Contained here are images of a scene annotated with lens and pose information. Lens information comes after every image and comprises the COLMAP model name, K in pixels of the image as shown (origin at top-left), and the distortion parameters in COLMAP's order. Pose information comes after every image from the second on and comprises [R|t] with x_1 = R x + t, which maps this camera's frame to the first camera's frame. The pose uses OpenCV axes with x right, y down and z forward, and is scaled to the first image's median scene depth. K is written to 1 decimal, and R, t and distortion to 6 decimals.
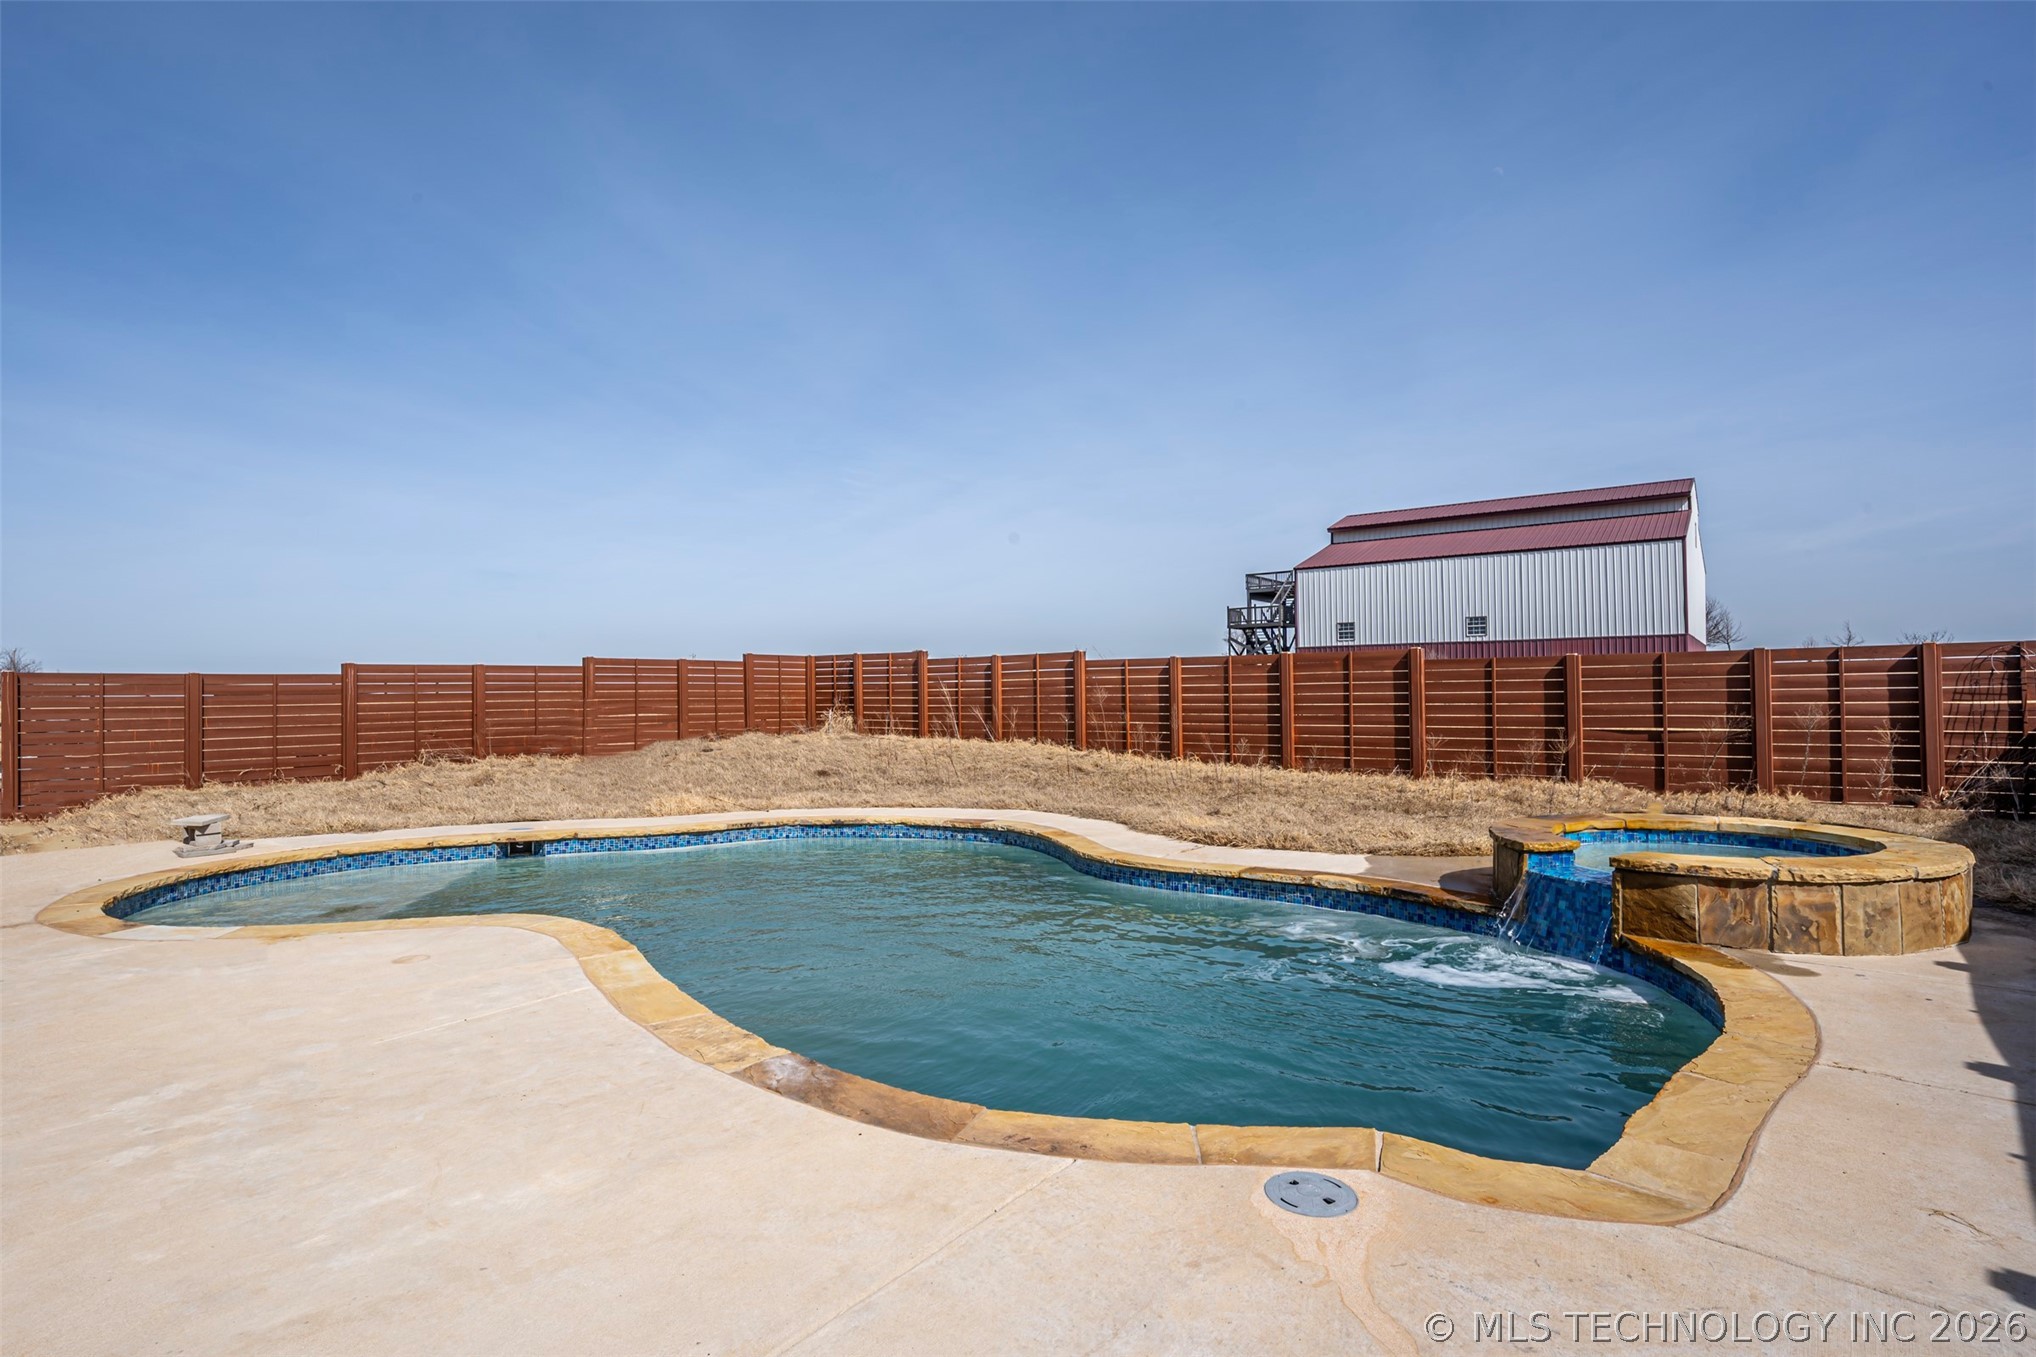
lens RADIAL K [[1030.3, 0, 1007.6], [0, 1030.3, 682.2], [0, 0, 1]] dist [0.004979, 0.000851]
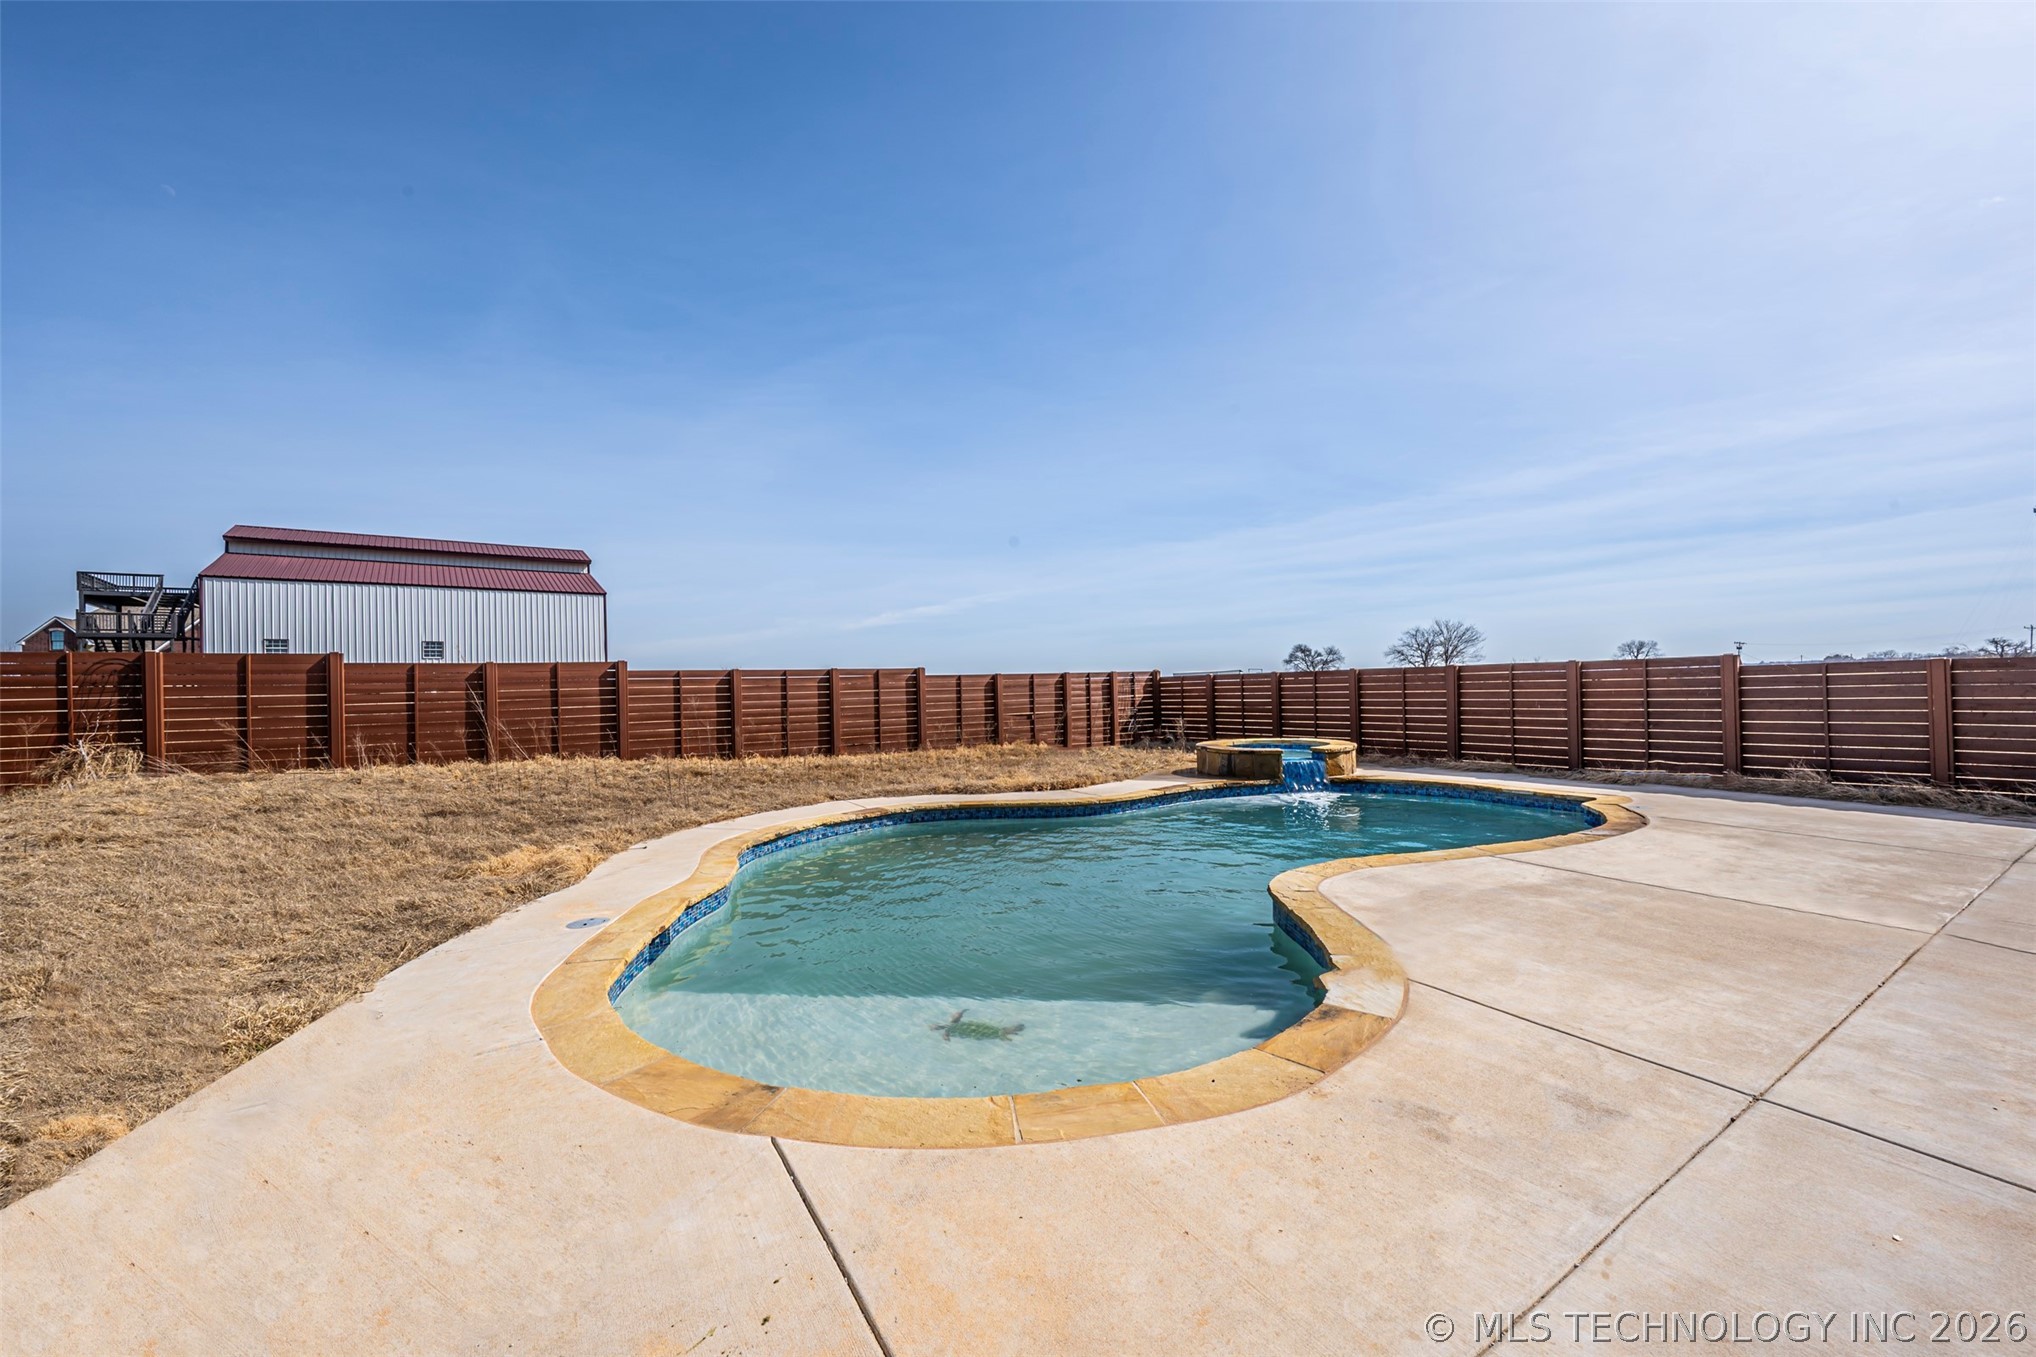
lens RADIAL K [[798.7, 0, 1013.4], [0, 798.7, 676.9], [0, 0, 1]] dist [-0.001531, 0.000391]
pose [[0.305500, 0.014991, 0.952074, -0.645307], [0.013499, 0.999707, -0.020073, 0.005474], [-0.952096, 0.018984, 0.305209, 0.451622]]
